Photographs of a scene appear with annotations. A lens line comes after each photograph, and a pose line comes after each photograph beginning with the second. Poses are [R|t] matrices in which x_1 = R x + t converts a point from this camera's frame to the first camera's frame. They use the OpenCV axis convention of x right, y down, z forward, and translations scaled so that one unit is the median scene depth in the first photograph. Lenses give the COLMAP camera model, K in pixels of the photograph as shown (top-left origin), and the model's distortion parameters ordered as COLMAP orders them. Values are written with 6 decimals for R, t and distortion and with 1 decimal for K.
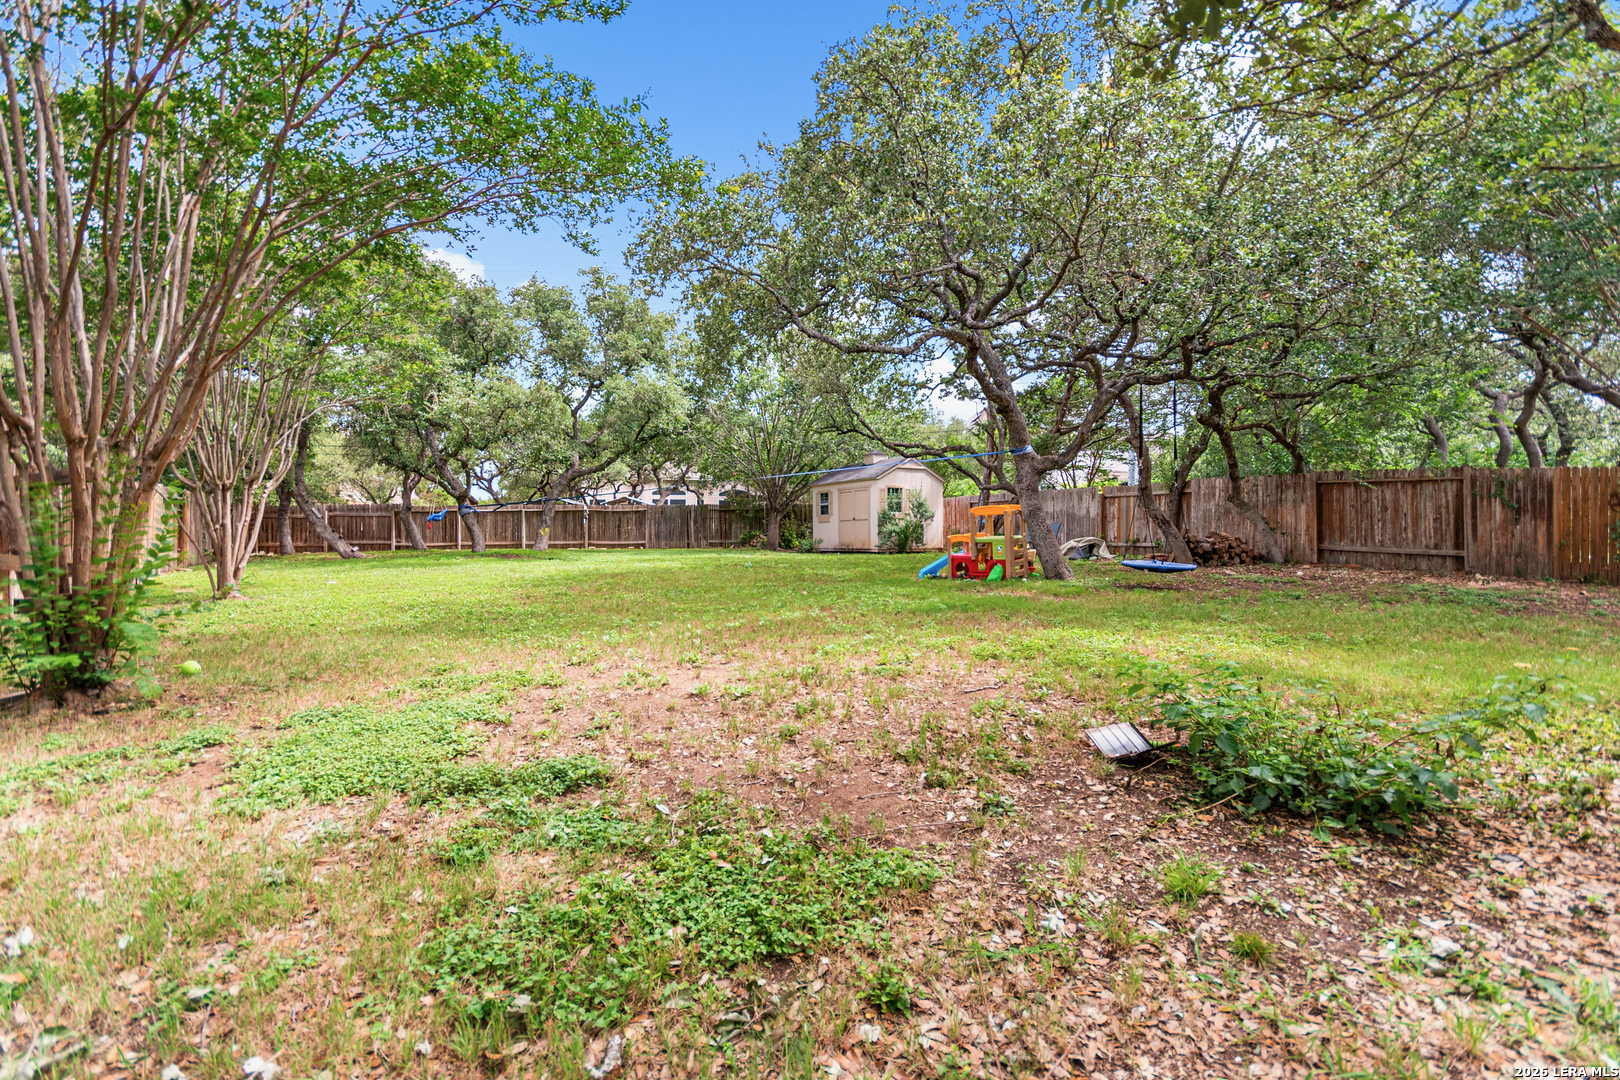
lens RADIAL K [[713.4, 0, 811.2], [0, 713.4, 533.6], [0, 0, 1]] dist [0.000845, 0.000264]
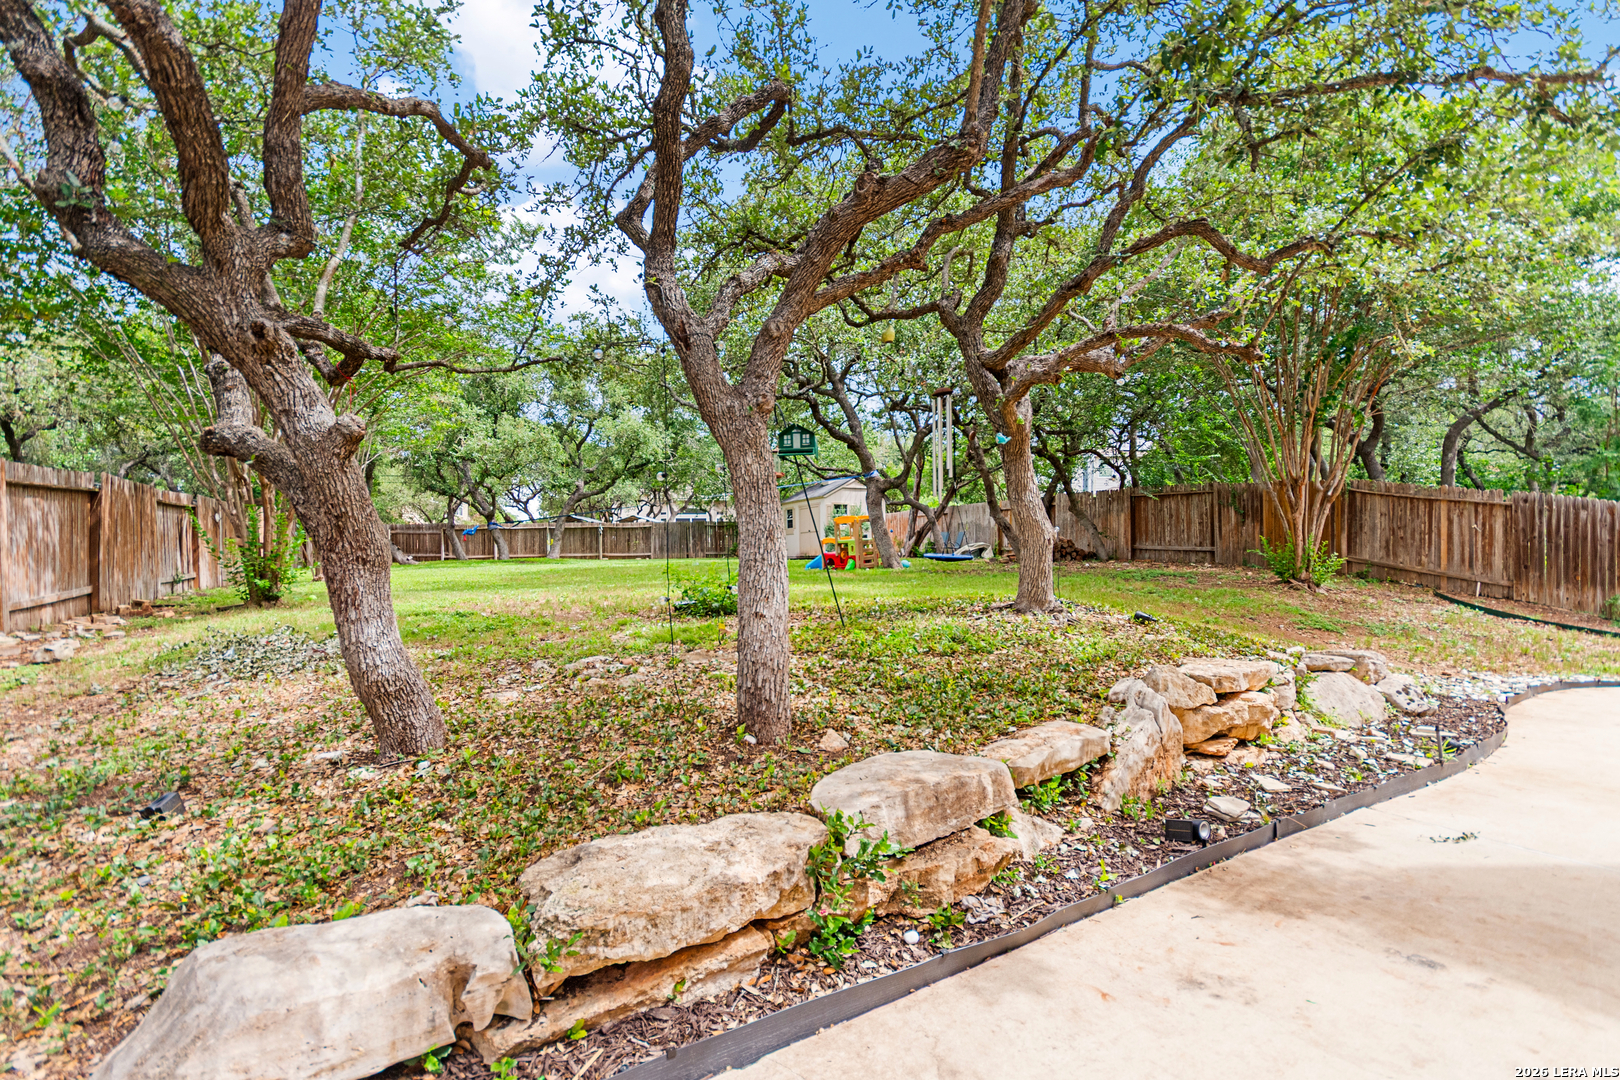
lens RADIAL K [[720.9, 0, 810.7], [0, 720.9, 557.0], [0, 0, 1]] dist [-0.000510, 0.000023]
pose [[0.997296, -0.006574, -0.073194, 0.151243], [0.006961, 0.999963, 0.005030, 0.017090], [0.073158, -0.005526, 0.997305, -0.205830]]
